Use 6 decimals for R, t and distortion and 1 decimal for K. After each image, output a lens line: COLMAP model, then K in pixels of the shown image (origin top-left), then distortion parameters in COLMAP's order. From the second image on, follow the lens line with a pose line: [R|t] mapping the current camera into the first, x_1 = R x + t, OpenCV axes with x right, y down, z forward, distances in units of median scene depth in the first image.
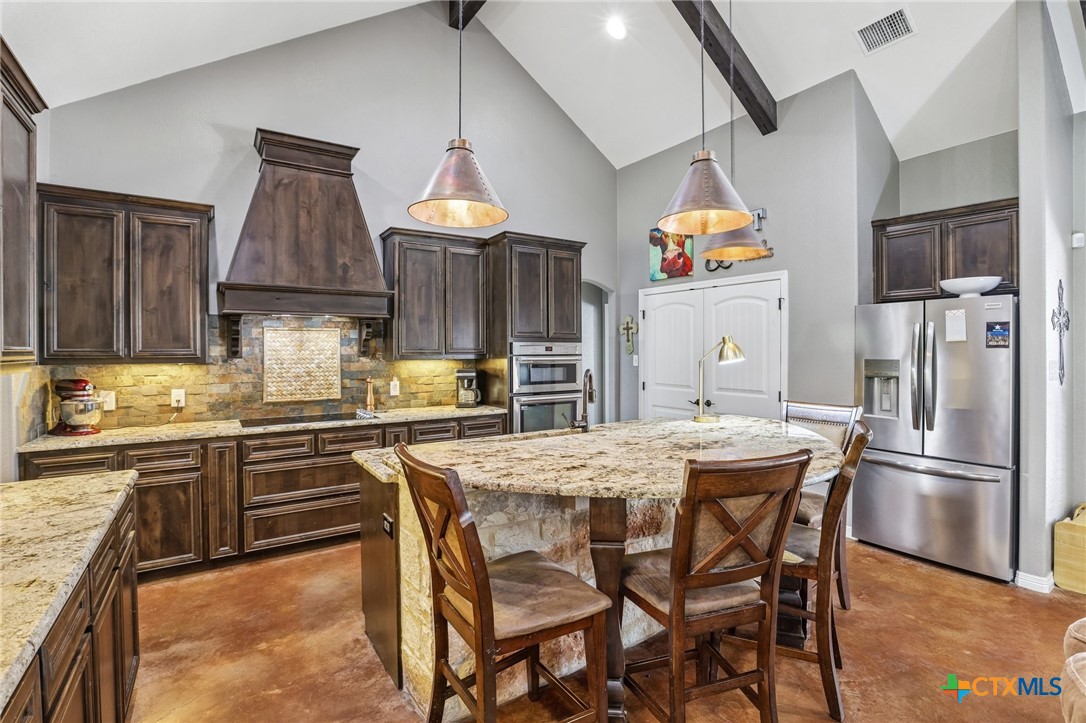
lens RADIAL K [[503.0, 0, 548.9], [0, 503.0, 356.1], [0, 0, 1]] dist [-0.040682, 0.012813]
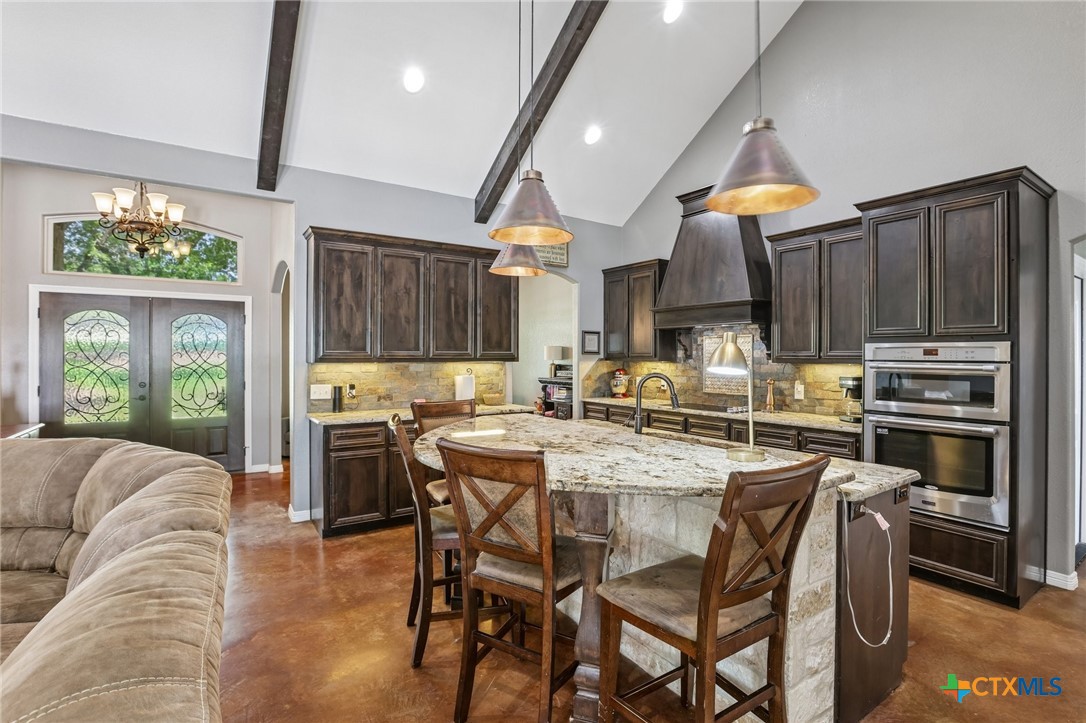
lens RADIAL K [[503.0, 0, 547.2], [0, 503.0, 358.9], [0, 0, 1]] dist [-0.040682, 0.012813]
pose [[0.002229, 0.011195, -0.999935, 0.706875], [-0.011552, 0.999871, 0.011168, -0.006609], [0.999931, 0.011527, 0.002358, 0.523779]]
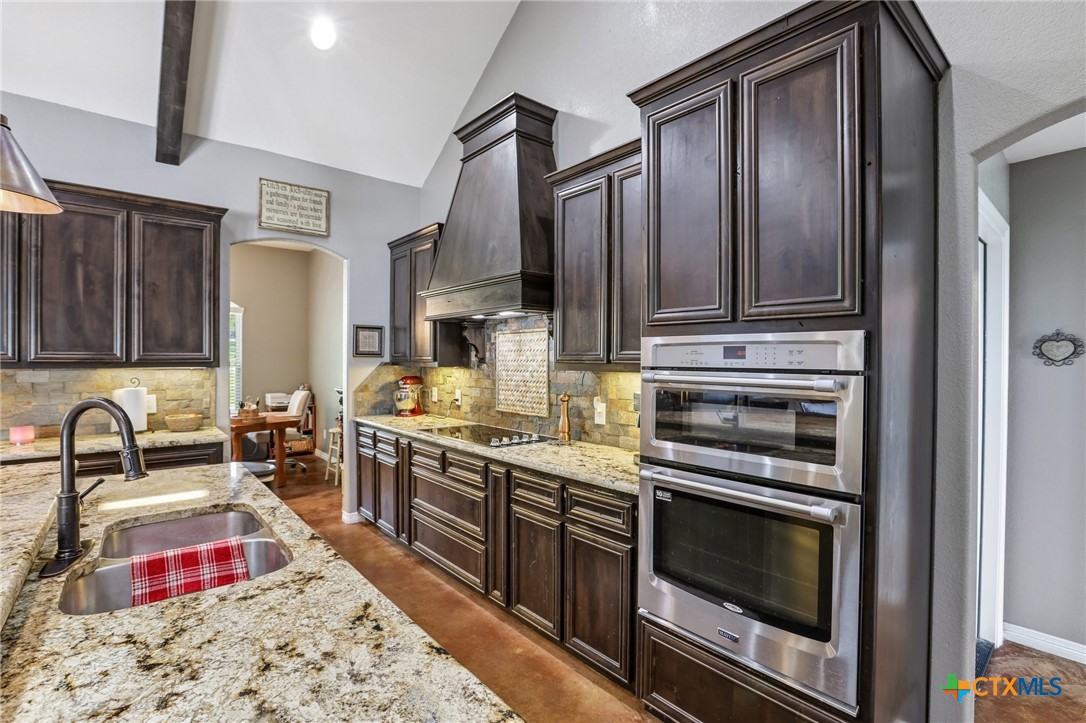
lens RADIAL K [[503.0, 0, 541.8], [0, 503.0, 364.4], [0, 0, 1]] dist [-0.040682, 0.012813]
pose [[0.111809, 0.015602, -0.993607, 0.359650], [-0.012806, 0.999816, 0.014258, -0.009296], [0.993647, 0.011130, 0.111988, 0.889868]]
